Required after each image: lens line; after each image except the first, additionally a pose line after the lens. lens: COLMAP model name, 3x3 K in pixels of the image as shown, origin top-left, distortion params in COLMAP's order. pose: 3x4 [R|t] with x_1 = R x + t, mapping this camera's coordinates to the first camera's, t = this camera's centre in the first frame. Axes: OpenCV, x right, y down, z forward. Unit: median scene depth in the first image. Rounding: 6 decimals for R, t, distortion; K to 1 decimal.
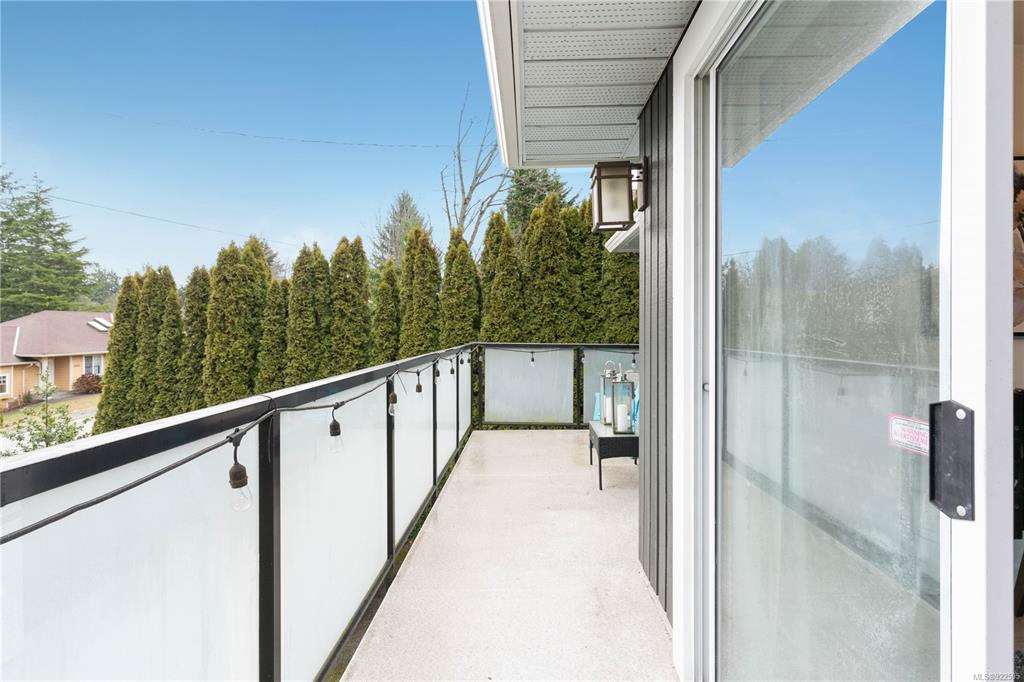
lens RADIAL K [[501.4, 0, 513.0], [0, 501.4, 333.6], [0, 0, 1]] dist [0.000035, 0.000031]
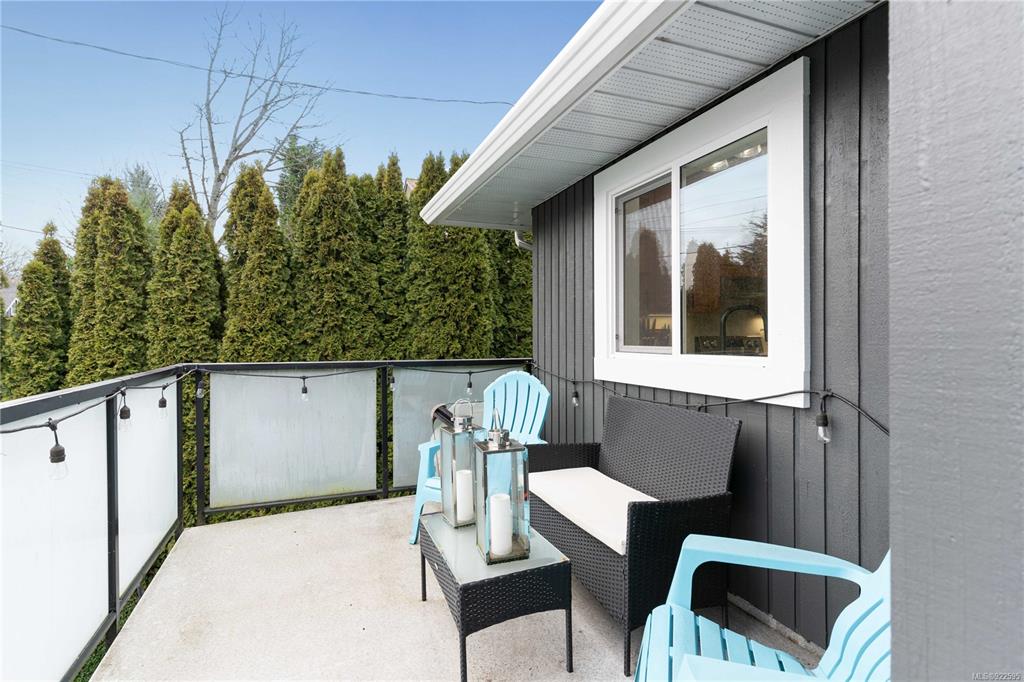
lens RADIAL K [[501.4, 0, 517.4], [0, 501.4, 335.4], [0, 0, 1]] dist [0.000035, 0.000031]
pose [[0.910686, -0.005359, 0.413066, 0.015997], [0.010306, 0.999899, -0.009748, -0.002242], [-0.412972, 0.013135, 0.910649, 0.241734]]
